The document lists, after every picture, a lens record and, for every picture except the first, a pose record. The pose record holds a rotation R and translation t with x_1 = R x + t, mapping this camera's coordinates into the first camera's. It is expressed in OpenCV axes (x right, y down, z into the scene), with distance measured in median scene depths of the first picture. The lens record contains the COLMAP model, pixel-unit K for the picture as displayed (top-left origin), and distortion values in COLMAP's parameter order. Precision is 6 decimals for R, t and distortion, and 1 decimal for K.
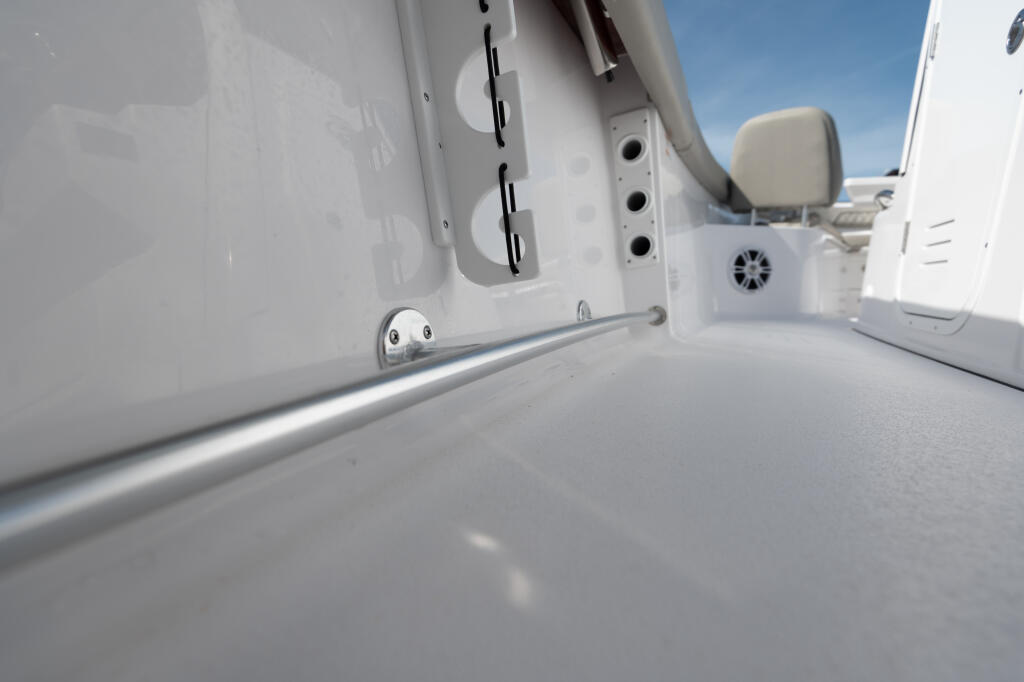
lens RADIAL K [[461.1, 0, 506.4], [0, 461.1, 336.6], [0, 0, 1]] dist [0.042115, -0.031269]
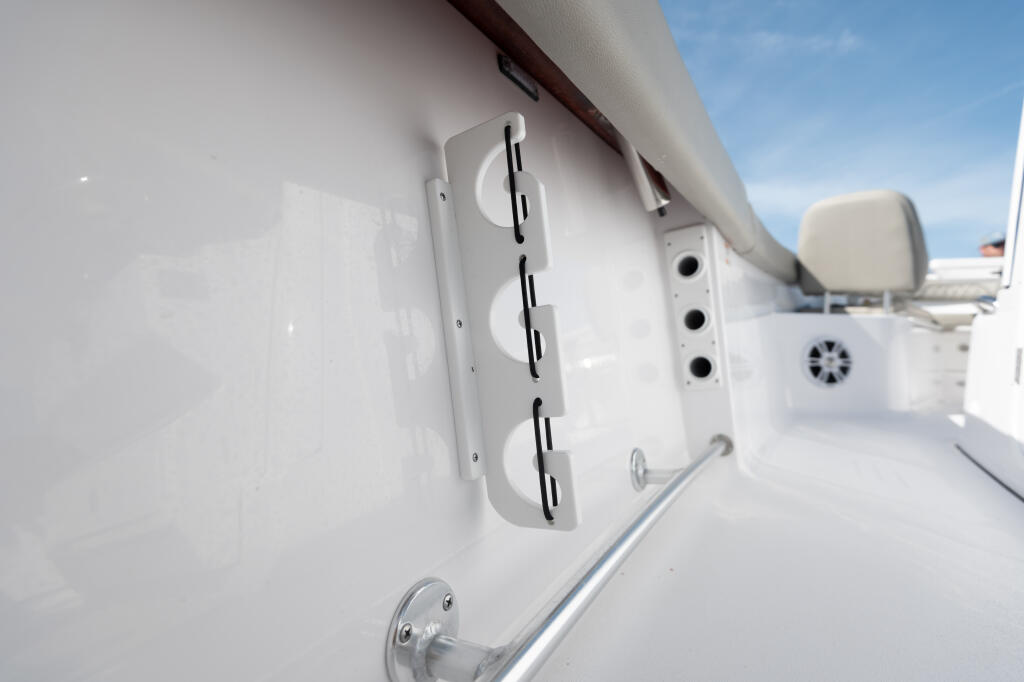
lens RADIAL K [[463.9, 0, 505.0], [0, 463.9, 343.1], [0, 0, 1]] dist [0.018978, -0.013269]
pose [[0.992416, 0.006045, -0.122776, 0.013710], [-0.019799, 0.993610, -0.111114, -0.128242], [0.121320, 0.112703, 0.986195, 0.025890]]
